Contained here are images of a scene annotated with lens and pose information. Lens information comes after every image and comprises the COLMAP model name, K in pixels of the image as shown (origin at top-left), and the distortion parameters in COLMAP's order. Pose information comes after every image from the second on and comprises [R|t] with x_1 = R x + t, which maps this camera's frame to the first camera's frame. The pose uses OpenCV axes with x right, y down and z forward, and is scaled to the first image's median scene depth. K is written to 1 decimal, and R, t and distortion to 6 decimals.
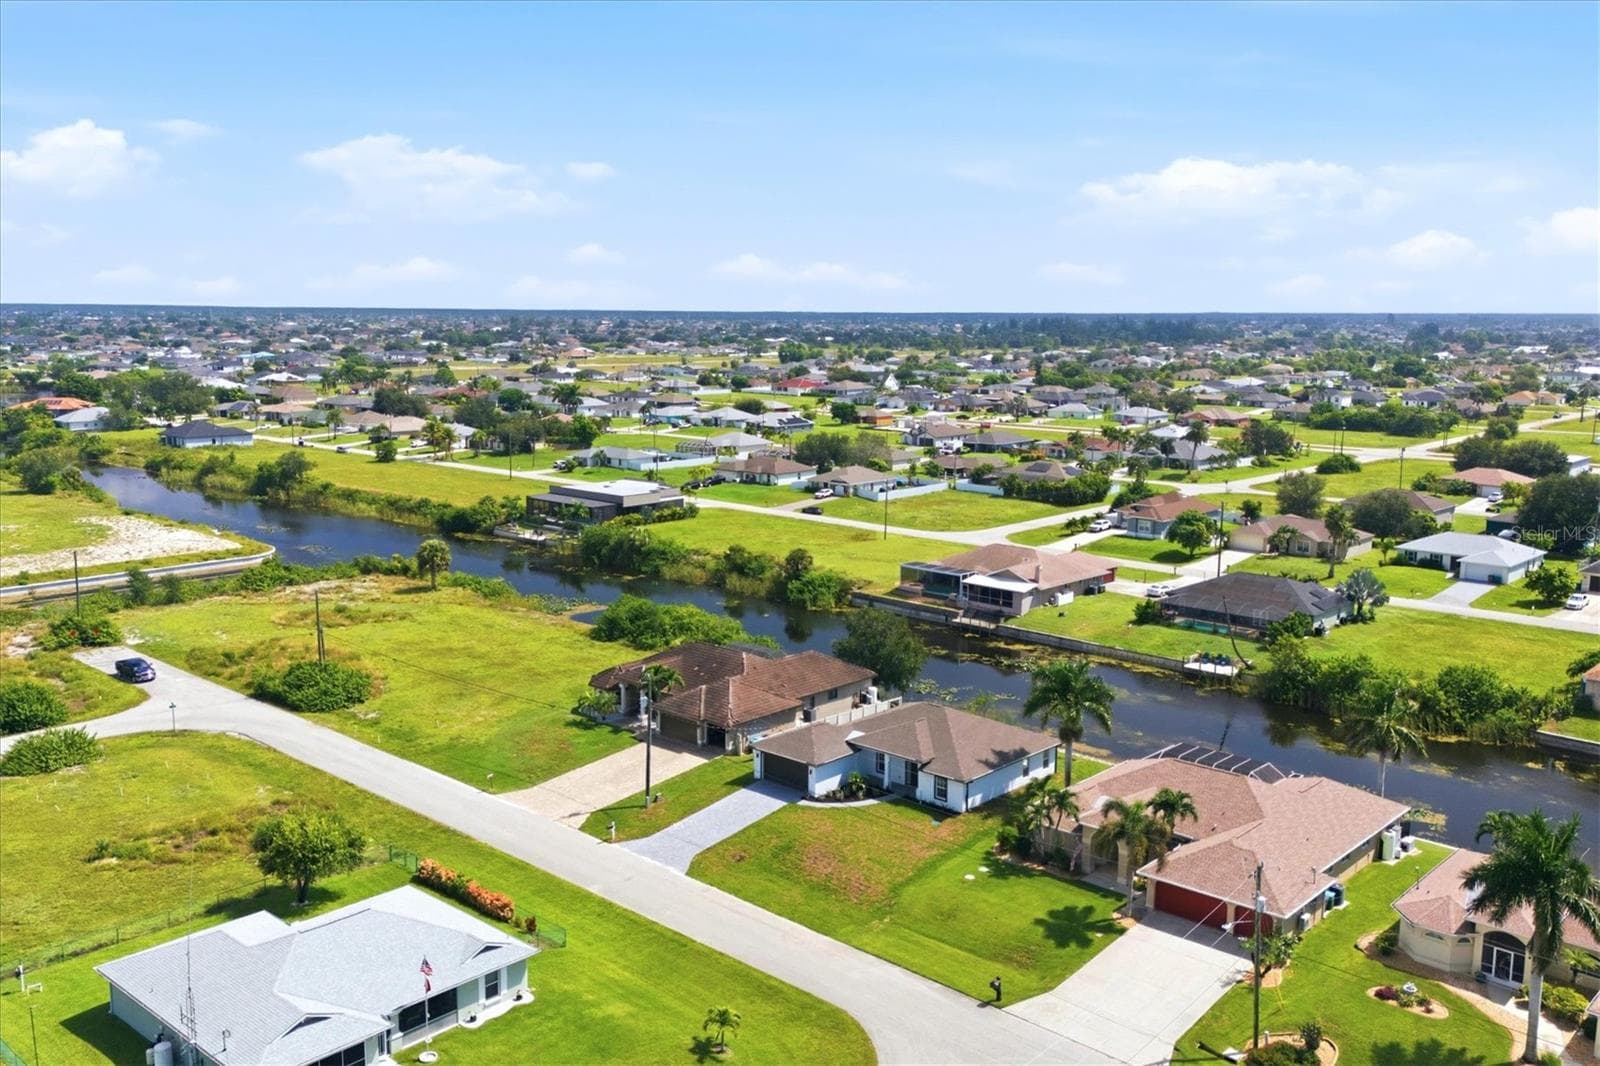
lens RADIAL K [[1387.7, 0, 806.0], [0, 1387.7, 571.8], [0, 0, 1]] dist [0.095430, -0.123279]
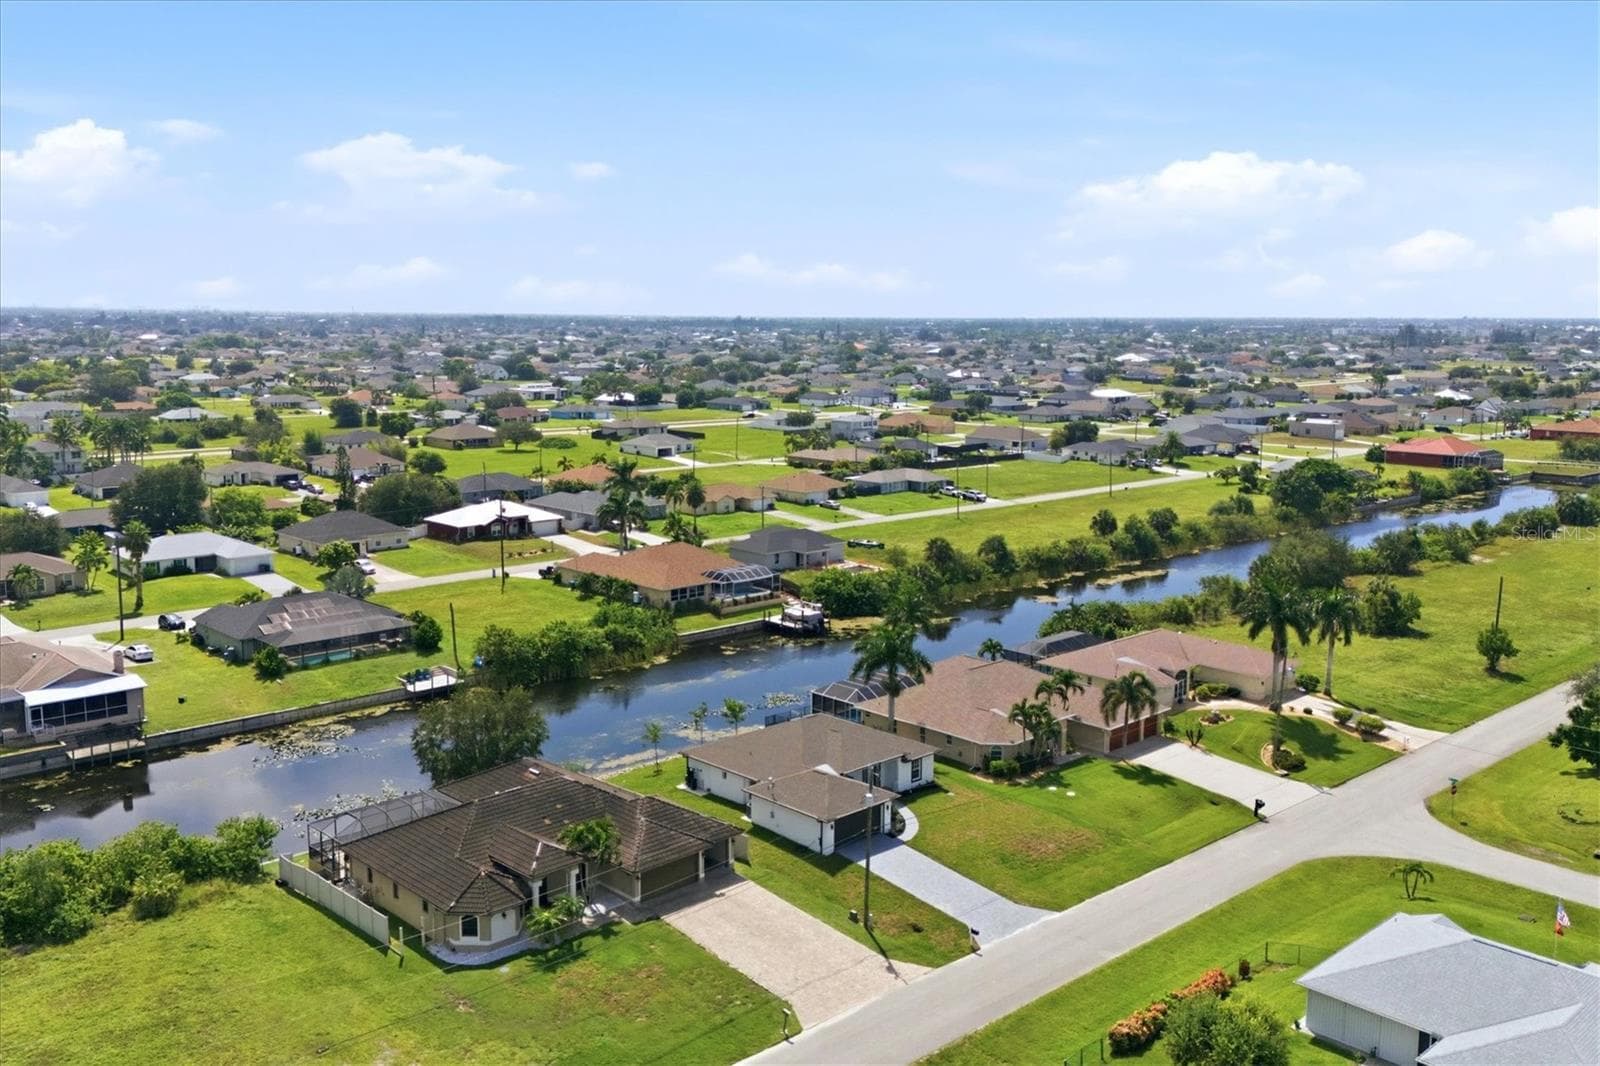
lens RADIAL K [[1387.7, 0, 814.8], [0, 1387.7, 490.5], [0, 0, 1]] dist [0.095430, -0.123279]
pose [[0.061969, -0.134448, 0.988981, -0.547220], [0.179294, 0.976266, 0.121485, -0.113790], [-0.981842, 0.169790, 0.084604, 0.565821]]
